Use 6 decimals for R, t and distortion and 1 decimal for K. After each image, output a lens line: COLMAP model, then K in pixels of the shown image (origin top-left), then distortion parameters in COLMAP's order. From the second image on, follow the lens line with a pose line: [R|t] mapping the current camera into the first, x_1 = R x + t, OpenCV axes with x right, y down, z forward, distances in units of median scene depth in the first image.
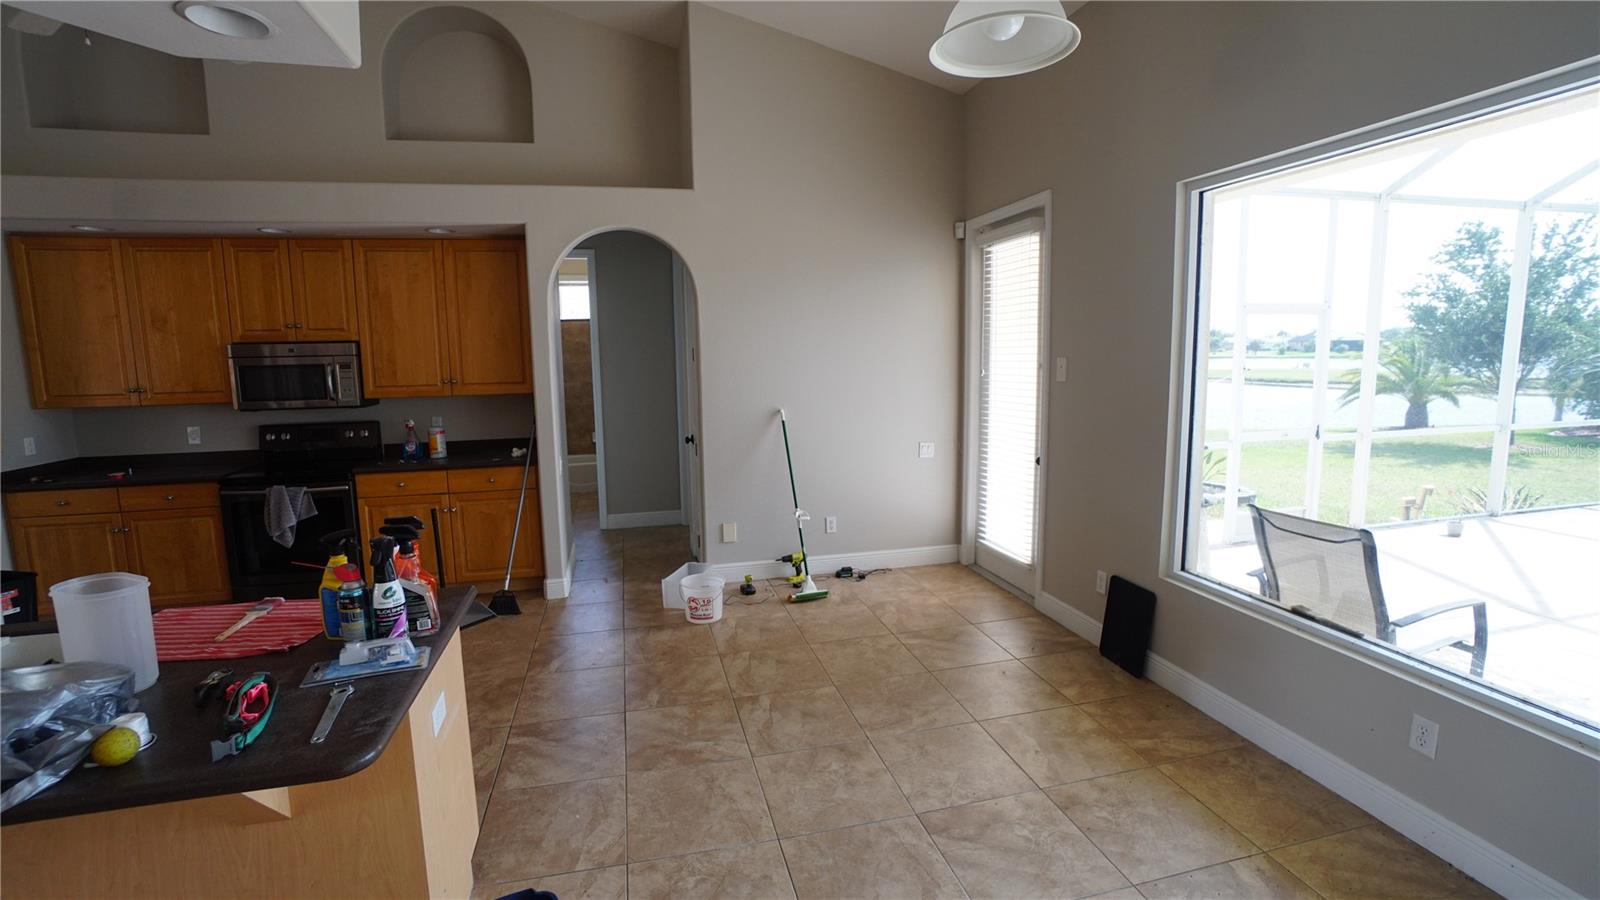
lens RADIAL K [[695.6, 0, 791.7], [0, 695.6, 436.6], [0, 0, 1]] dist [-0.037446, 0.000454]
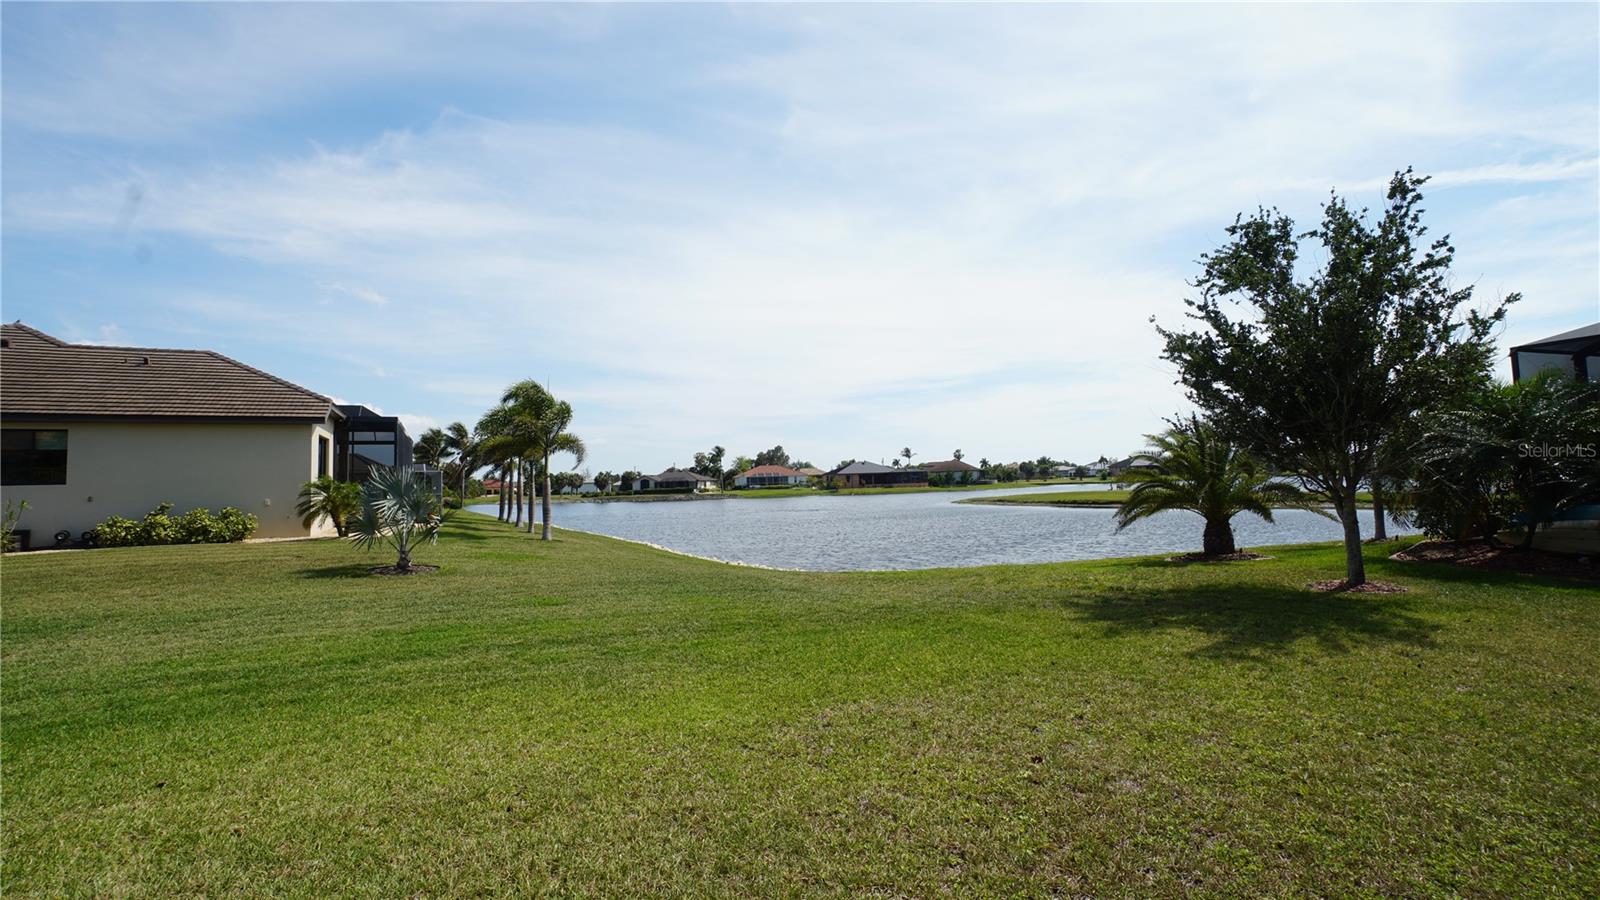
lens RADIAL K [[695.6, 0, 791.7], [0, 695.6, 436.6], [0, 0, 1]] dist [-0.037446, 0.000454]
pose [[0.981813, 0.000687, 0.189850, 0.360316], [0.035431, 0.981762, -0.186784, -0.015237], [-0.186515, 0.190113, 0.963882, 0.379907]]
